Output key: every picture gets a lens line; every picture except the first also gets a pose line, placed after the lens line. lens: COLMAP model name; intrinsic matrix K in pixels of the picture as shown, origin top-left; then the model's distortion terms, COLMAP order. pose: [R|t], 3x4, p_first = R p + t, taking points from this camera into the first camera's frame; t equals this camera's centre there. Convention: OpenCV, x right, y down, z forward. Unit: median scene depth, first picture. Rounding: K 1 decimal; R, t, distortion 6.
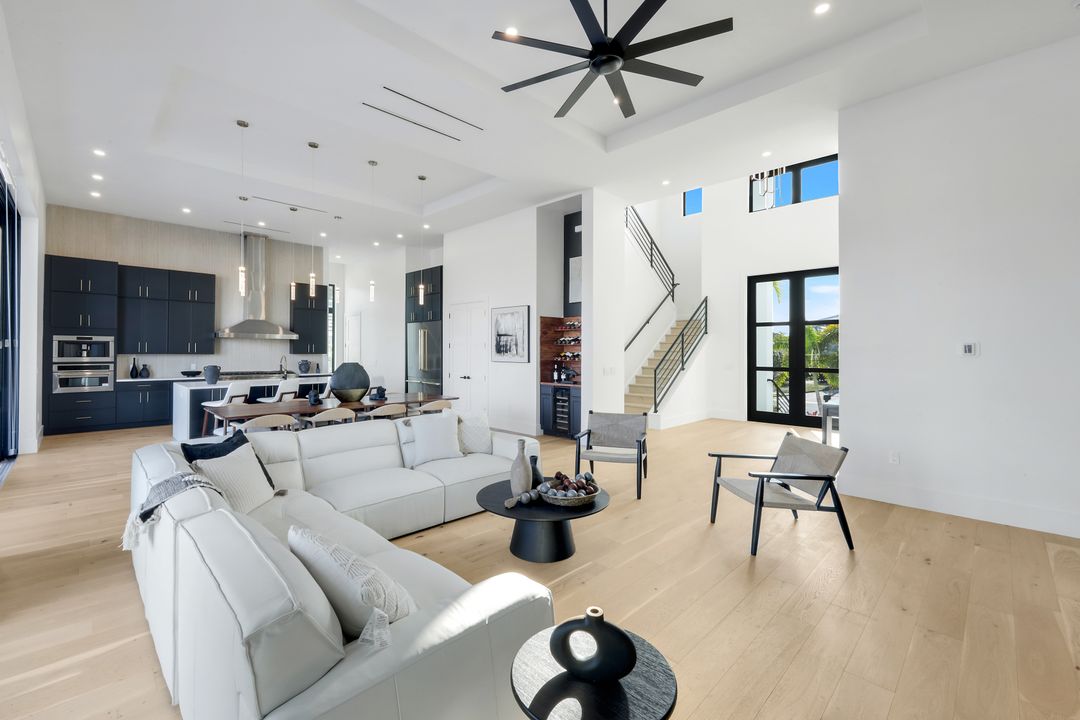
lens RADIAL K [[462.4, 0, 541.9], [0, 462.4, 351.4], [0, 0, 1]] dist [0.000421, 0.000170]
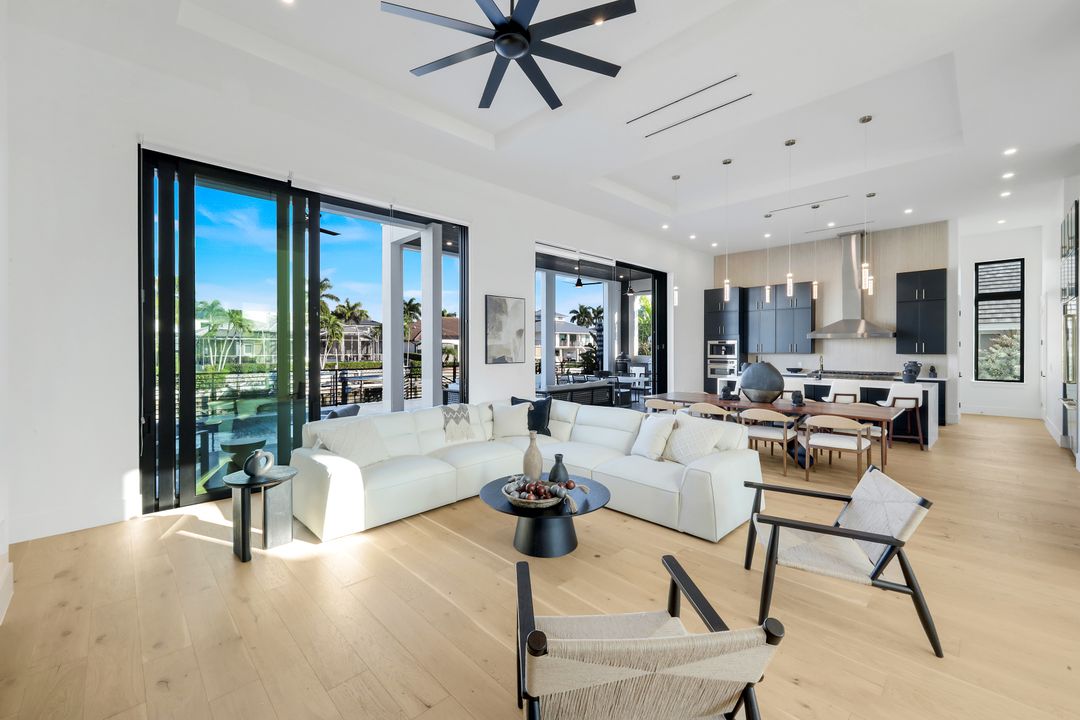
lens RADIAL K [[438.5, 0, 540.9], [0, 438.5, 352.0], [0, 0, 1]] dist [0.012837, -0.000373]
pose [[-0.011745, 0.003128, -0.999926, 0.373524], [-0.000268, 0.999995, 0.003131, -0.000906], [0.999931, 0.000304, -0.011744, 0.389778]]
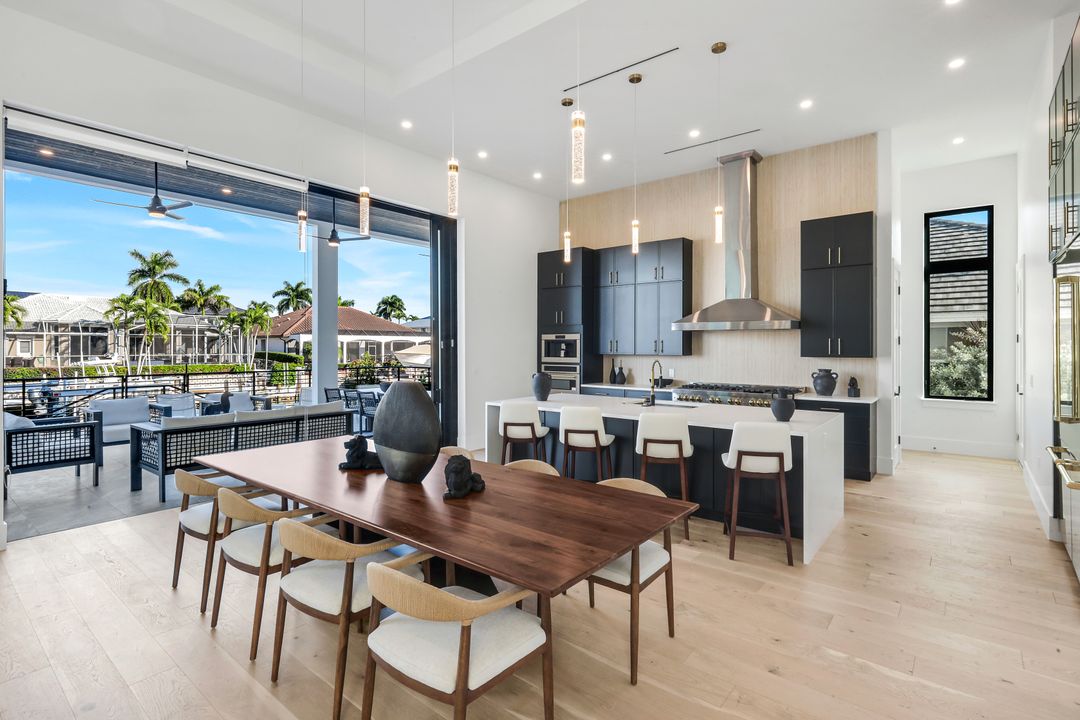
lens RADIAL K [[528.5, 0, 538.4], [0, 528.5, 349.3], [0, 0, 1]] dist [0.009297, 0.000935]
pose [[0.097591, -0.000565, -0.995226, 0.039552], [-0.001312, 0.999999, -0.000697, -0.002593], [0.995226, 0.001373, 0.097590, 0.760373]]
